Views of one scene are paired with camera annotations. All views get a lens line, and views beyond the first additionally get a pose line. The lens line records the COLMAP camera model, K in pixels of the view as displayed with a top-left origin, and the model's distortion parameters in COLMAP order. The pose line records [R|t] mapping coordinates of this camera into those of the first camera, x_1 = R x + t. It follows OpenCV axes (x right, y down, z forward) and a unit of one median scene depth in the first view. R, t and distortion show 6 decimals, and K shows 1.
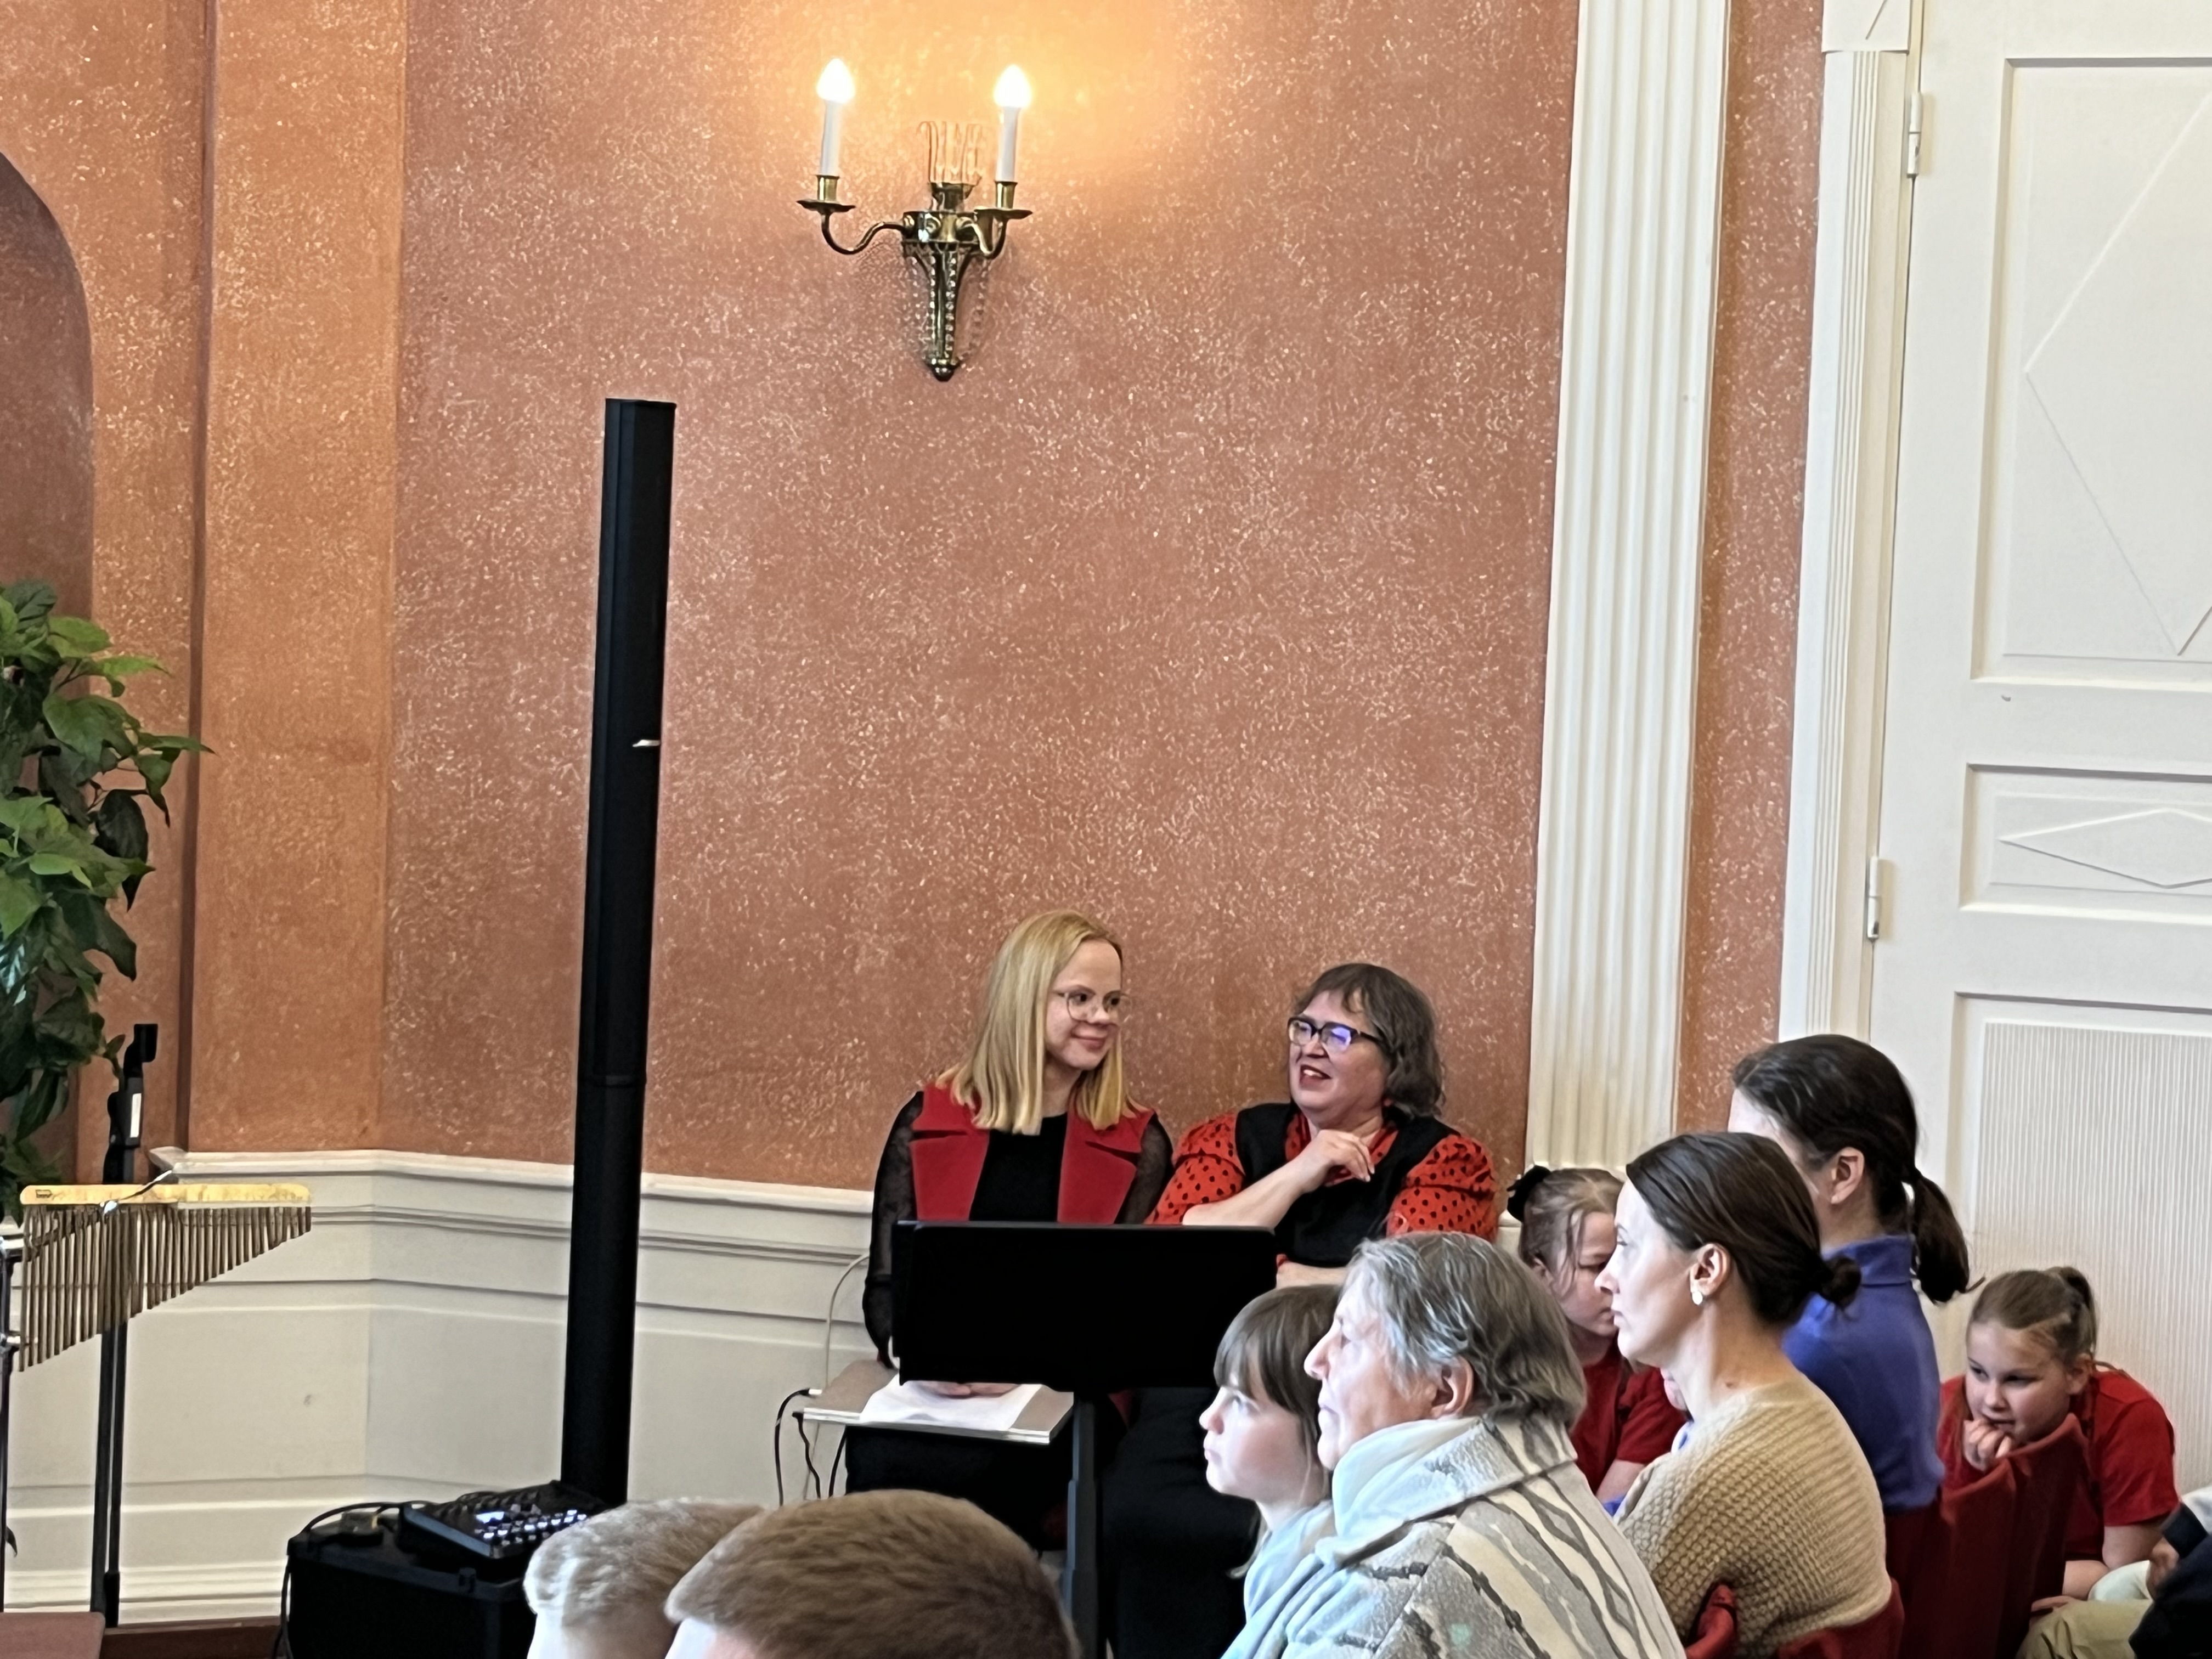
lens RADIAL K [[4528.5, 0, 1164.7], [0, 4528.5, 826.7], [0, 0, 1]] dist [0.168809, -0.709701]
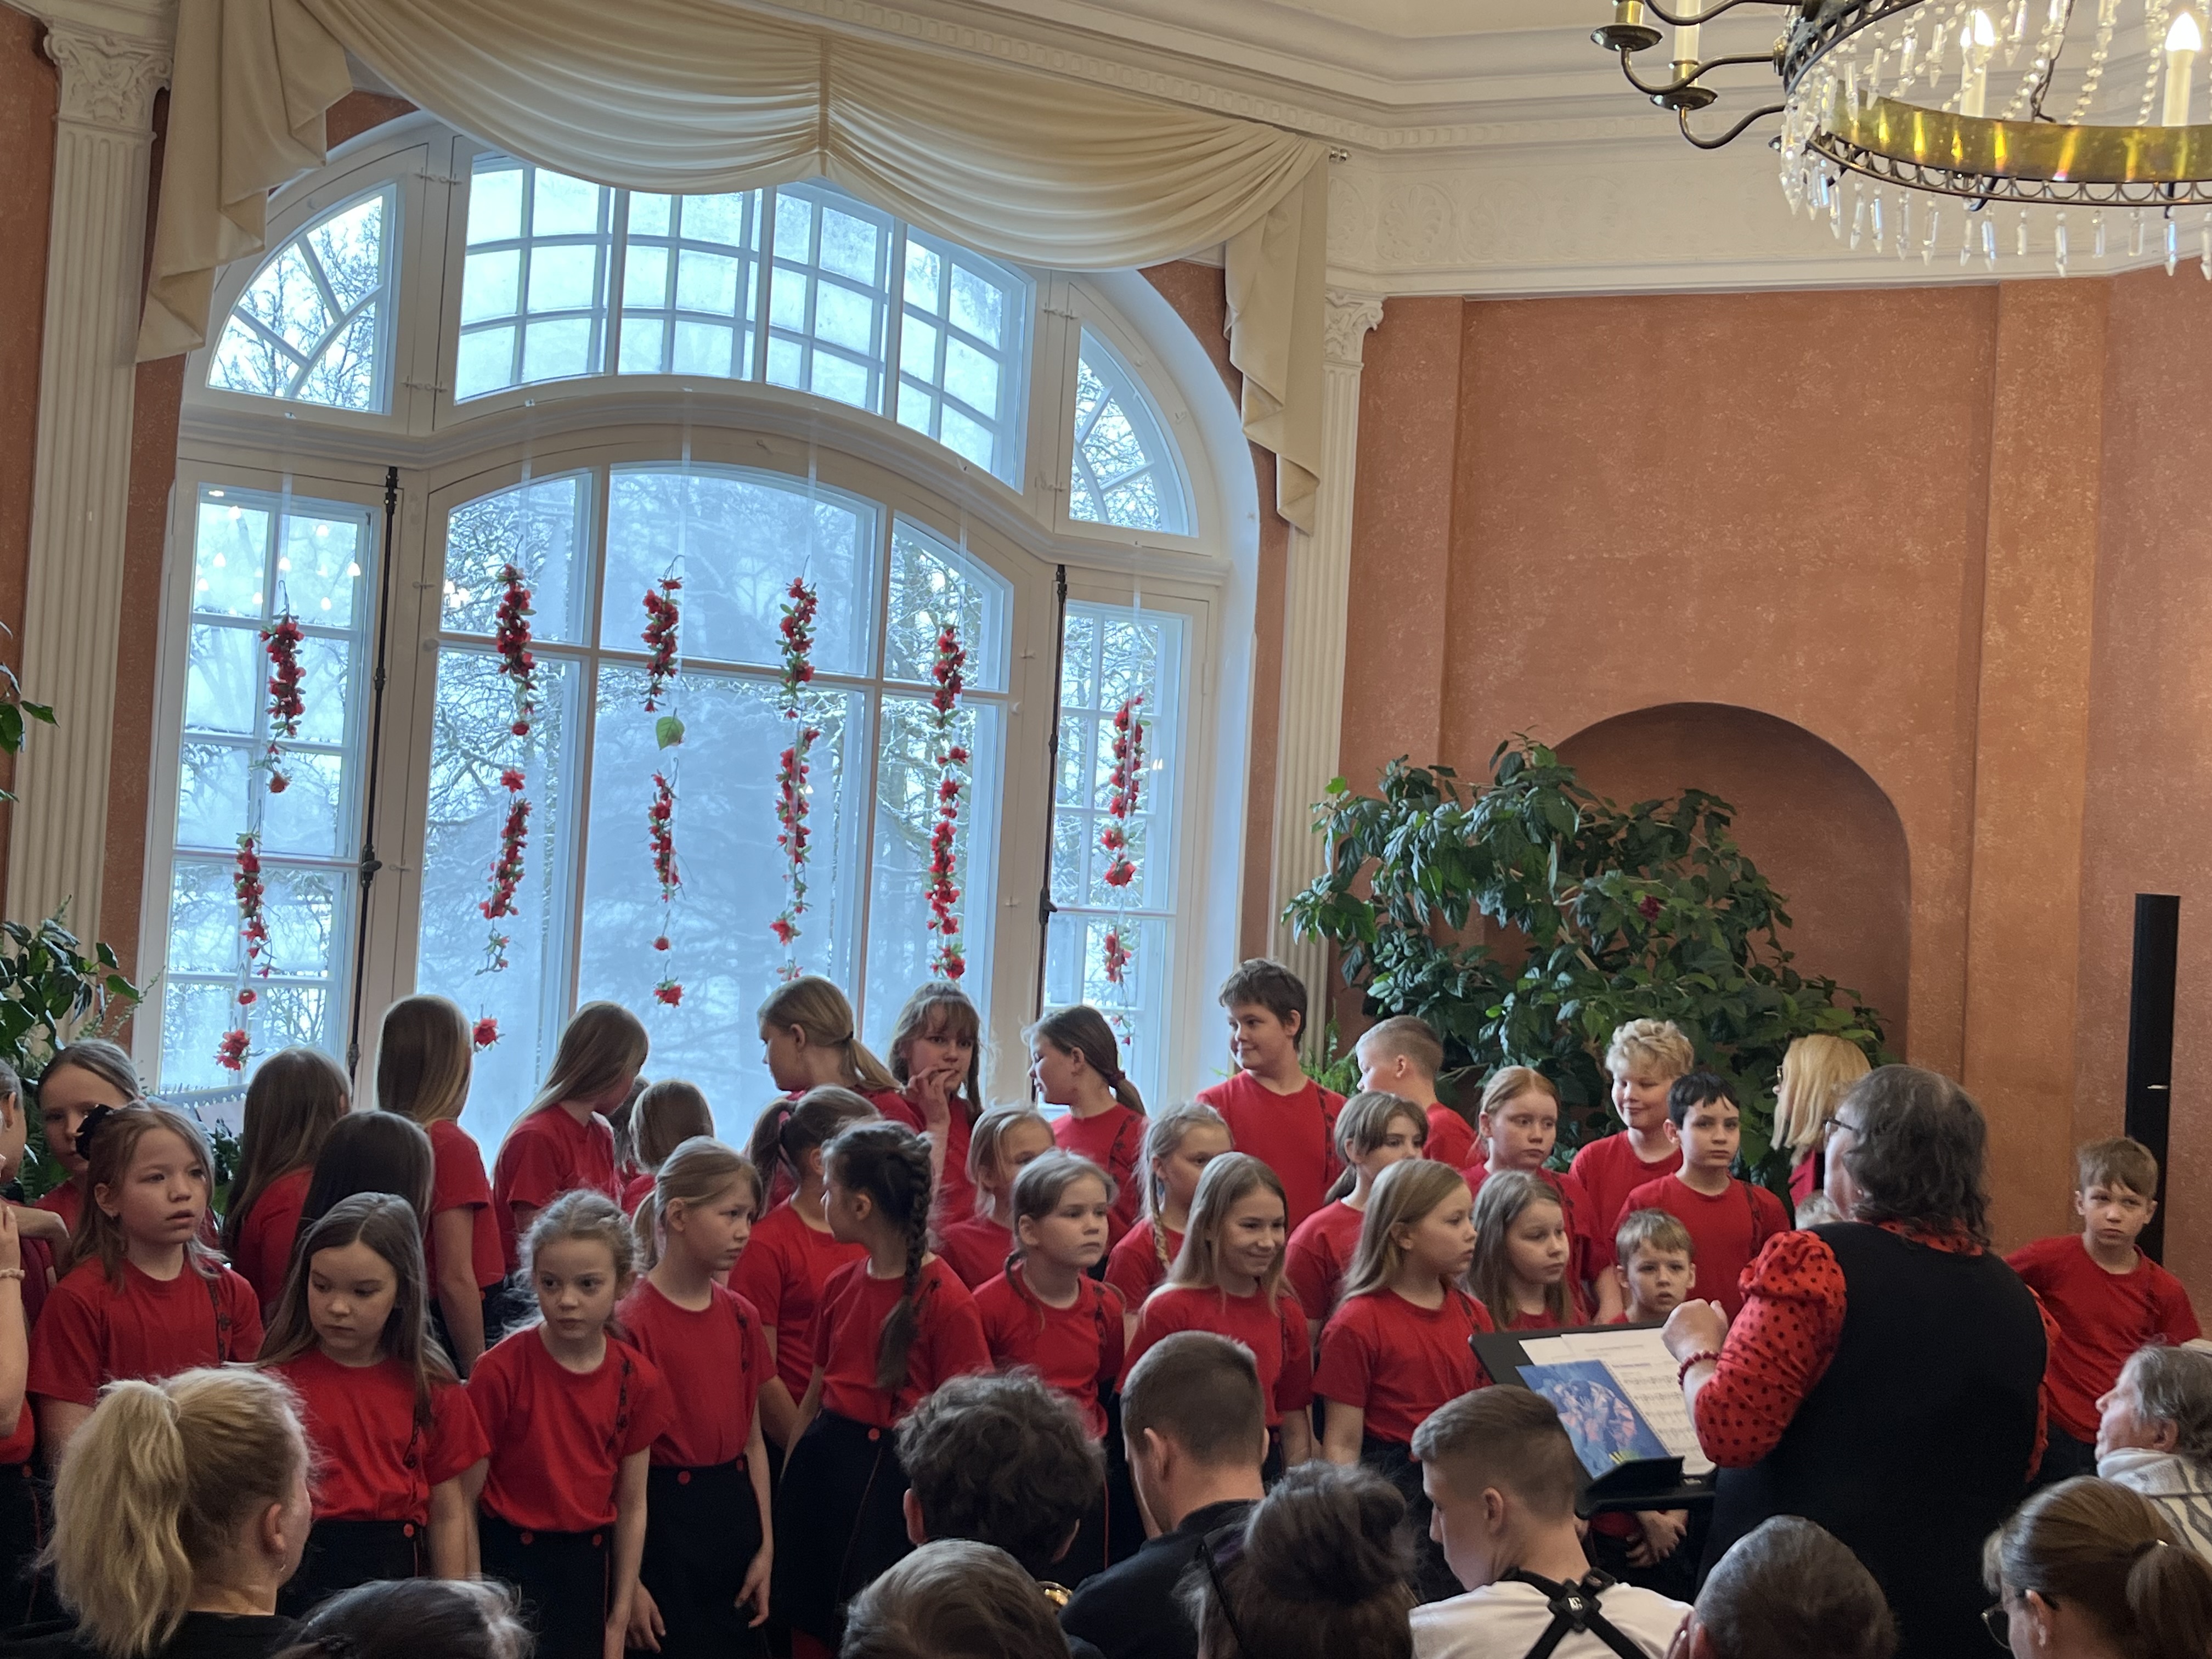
lens RADIAL K [[2585.5, 0, 1106.0], [0, 2585.5, 829.5], [0, 0, 1]] dist [0.114411, -0.268171]
pose [[0.751113, -0.023397, -0.659759, 0.237331], [-0.056827, 0.993371, -0.099924, 0.006373], [0.657724, 0.112546, 0.744804, -0.035648]]
